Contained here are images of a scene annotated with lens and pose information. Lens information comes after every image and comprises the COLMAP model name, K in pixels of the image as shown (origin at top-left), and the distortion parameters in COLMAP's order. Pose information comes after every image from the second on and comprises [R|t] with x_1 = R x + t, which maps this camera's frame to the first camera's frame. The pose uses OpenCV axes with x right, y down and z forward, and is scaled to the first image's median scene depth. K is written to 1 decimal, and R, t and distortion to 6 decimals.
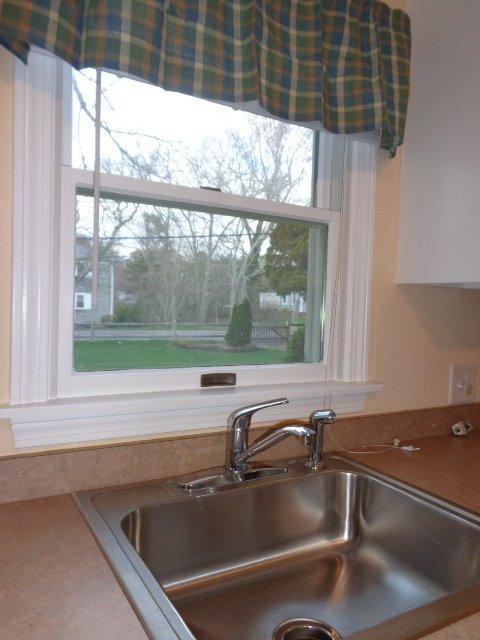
lens RADIAL K [[486.1, 0, 240.4], [0, 486.1, 320.5], [0, 0, 1]] dist [-0.011278, 0.031444]
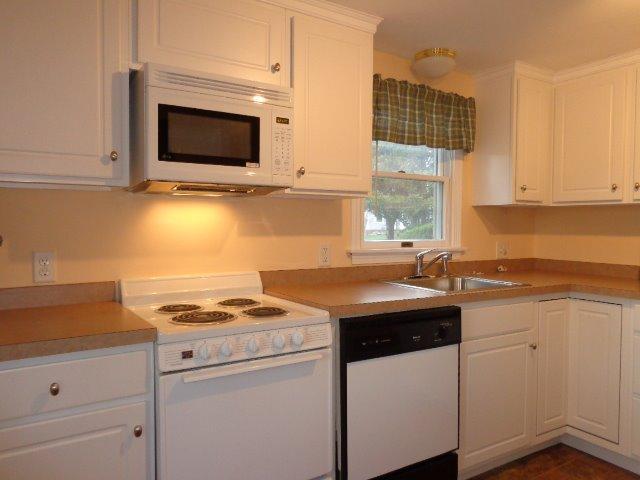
lens RADIAL K [[486.1, 0, 320.7], [0, 486.1, 236.2], [0, 0, 1]] dist [-0.011278, 0.031444]
pose [[0.999129, -0.023842, 0.034237, -0.599234], [0.024047, 0.999695, -0.005606, 0.081439], [-0.034093, 0.006425, 0.999398, -1.606568]]
